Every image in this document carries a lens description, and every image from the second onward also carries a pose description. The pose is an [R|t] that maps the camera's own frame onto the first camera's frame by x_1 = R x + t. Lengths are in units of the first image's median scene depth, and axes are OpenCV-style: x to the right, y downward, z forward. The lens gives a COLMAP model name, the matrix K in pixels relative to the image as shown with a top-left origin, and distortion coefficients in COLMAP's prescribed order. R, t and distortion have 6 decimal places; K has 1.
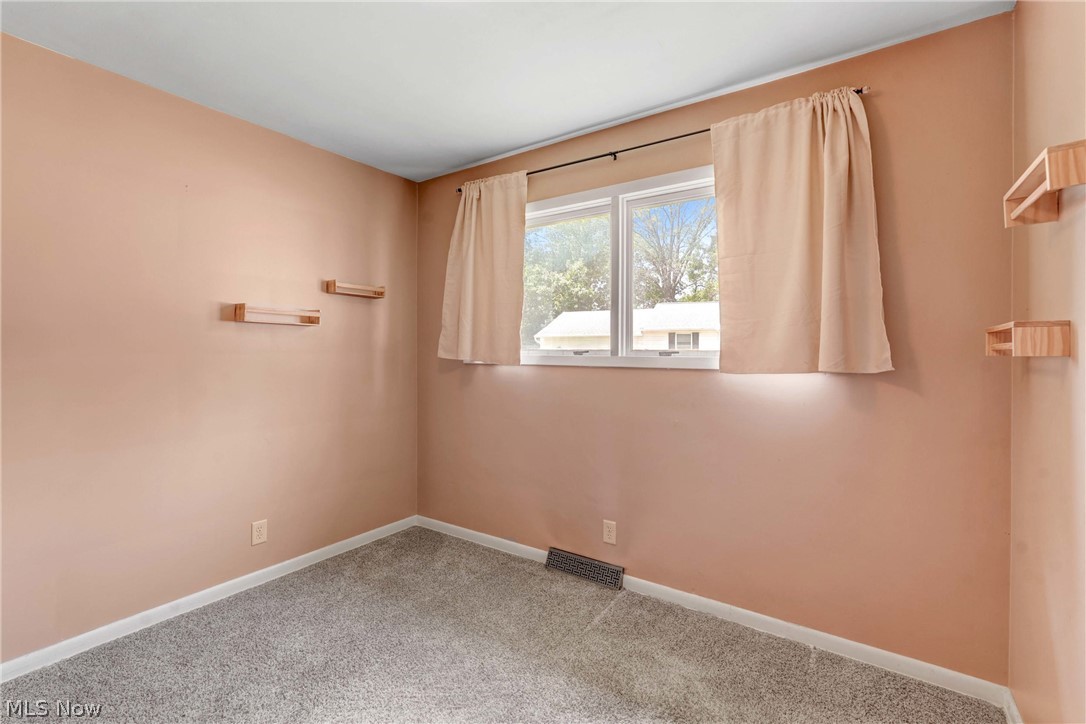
lens RADIAL K [[484.2, 0, 533.1], [0, 484.2, 354.8], [0, 0, 1]] dist [-0.011850, 0.007506]
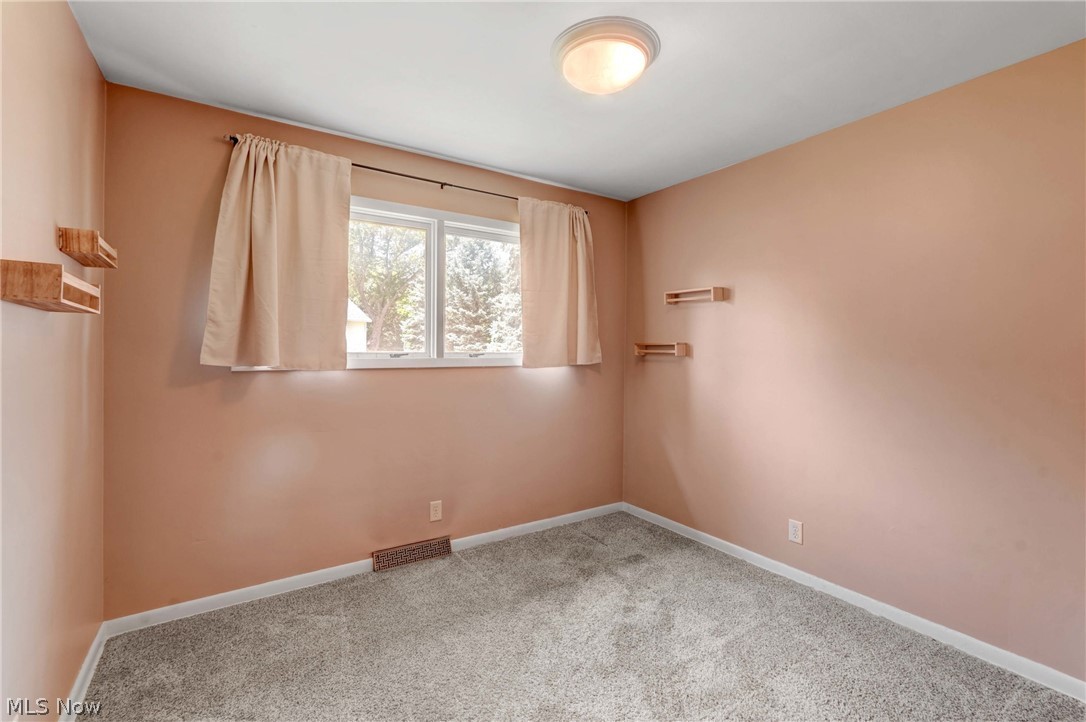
lens RADIAL K [[484.2, 0, 546.7], [0, 484.2, 357.4], [0, 0, 1]] dist [-0.011850, 0.007506]
pose [[0.358661, -0.019839, 0.933257, -0.814352], [0.004021, 0.999798, 0.019708, -0.020278], [-0.933459, -0.003316, 0.358668, 0.342289]]
